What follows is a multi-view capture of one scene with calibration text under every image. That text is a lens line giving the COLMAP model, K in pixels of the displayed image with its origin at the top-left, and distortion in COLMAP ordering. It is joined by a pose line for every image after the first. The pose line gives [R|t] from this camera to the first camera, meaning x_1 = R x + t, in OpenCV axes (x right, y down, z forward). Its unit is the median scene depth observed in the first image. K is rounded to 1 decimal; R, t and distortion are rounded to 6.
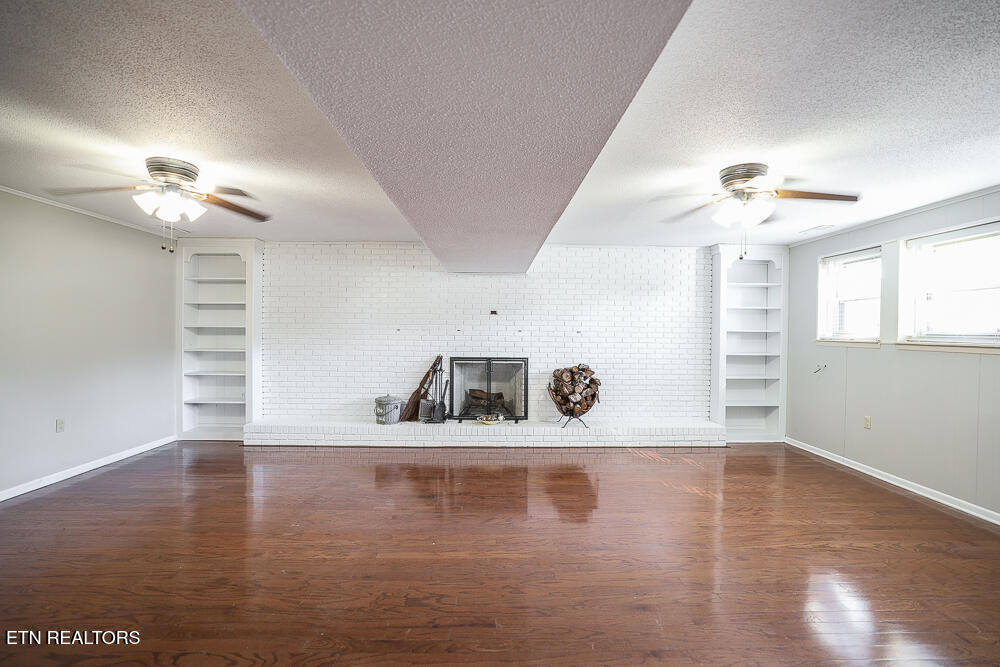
lens RADIAL K [[447.6, 0, 498.3], [0, 447.6, 335.1], [0, 0, 1]] dist [-0.039788, 0.013038]
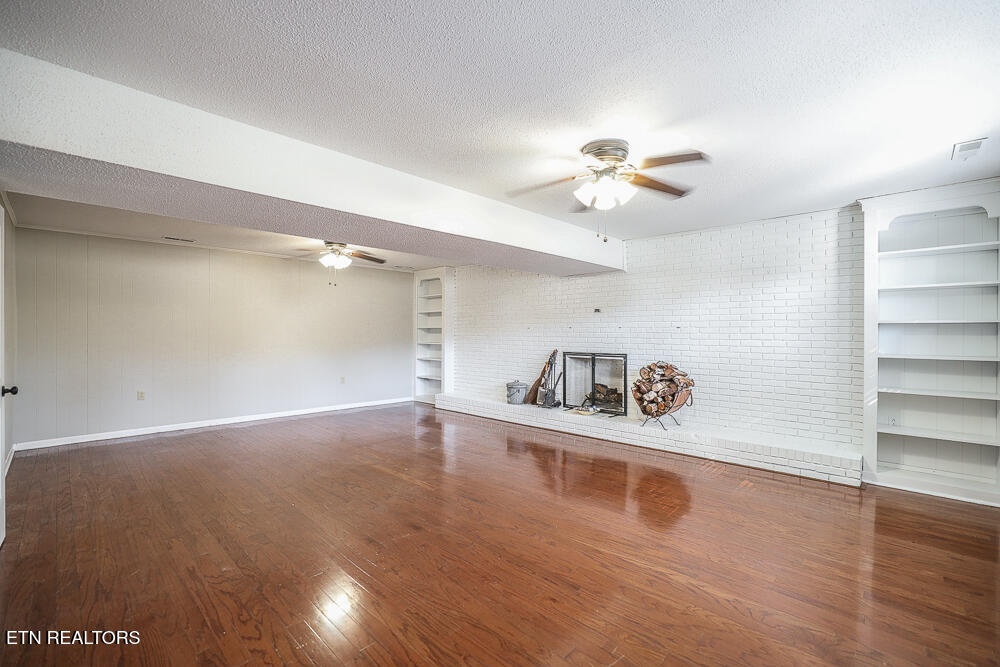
lens RADIAL K [[447.6, 0, 489.7], [0, 447.6, 332.7], [0, 0, 1]] dist [-0.039788, 0.013038]
pose [[0.688692, -0.007739, -0.725013, 0.593178], [-0.007065, 0.999824, -0.017384, 0.022785], [0.725020, 0.017094, 0.688516, 0.094590]]
